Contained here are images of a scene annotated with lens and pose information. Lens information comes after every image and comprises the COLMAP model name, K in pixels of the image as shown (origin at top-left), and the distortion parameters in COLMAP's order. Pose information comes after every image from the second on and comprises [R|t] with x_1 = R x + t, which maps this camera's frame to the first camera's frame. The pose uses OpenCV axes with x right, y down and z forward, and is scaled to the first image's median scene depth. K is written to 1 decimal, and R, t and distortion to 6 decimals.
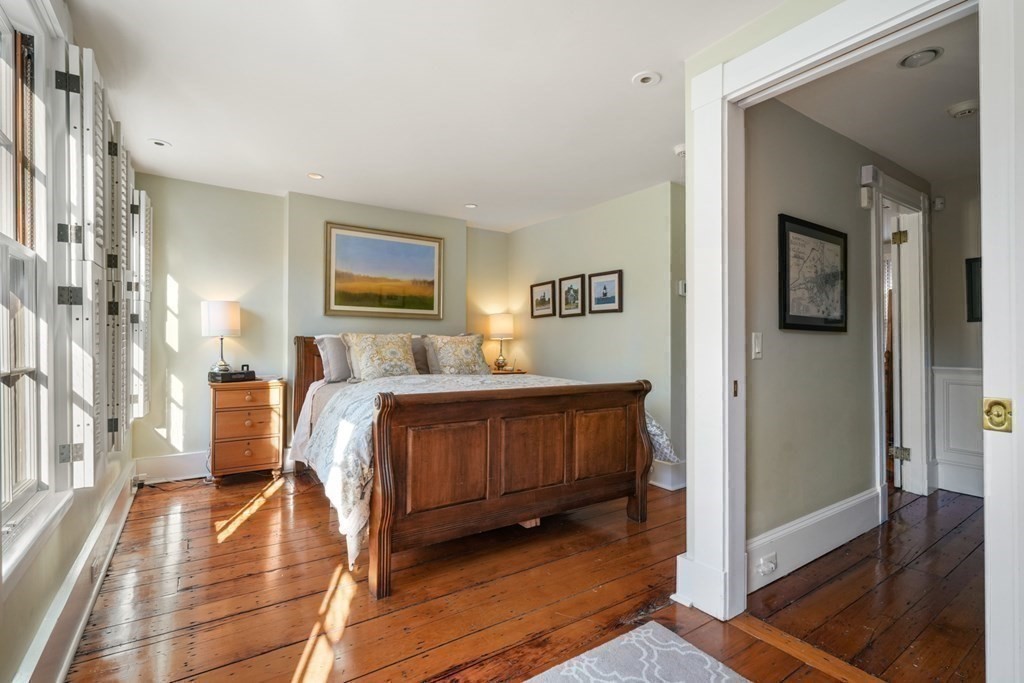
lens RADIAL K [[469.8, 0, 512.5], [0, 469.8, 335.8], [0, 0, 1]] dist [0.003470, 0.000745]
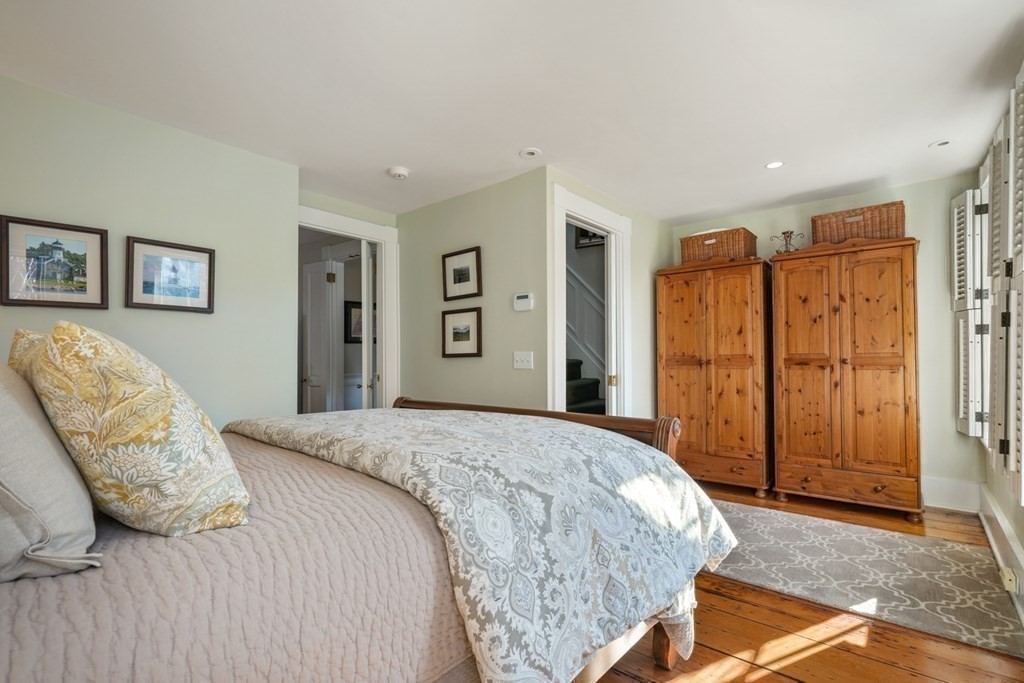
lens RADIAL K [[469.8, 0, 513.1], [0, 469.8, 352.3], [0, 0, 1]] dist [0.003470, 0.000745]
pose [[-0.270720, 0.006572, 0.962636, -0.521601], [0.001410, 0.999978, -0.006431, 0.010208], [-0.962657, -0.000384, -0.270724, 0.762384]]
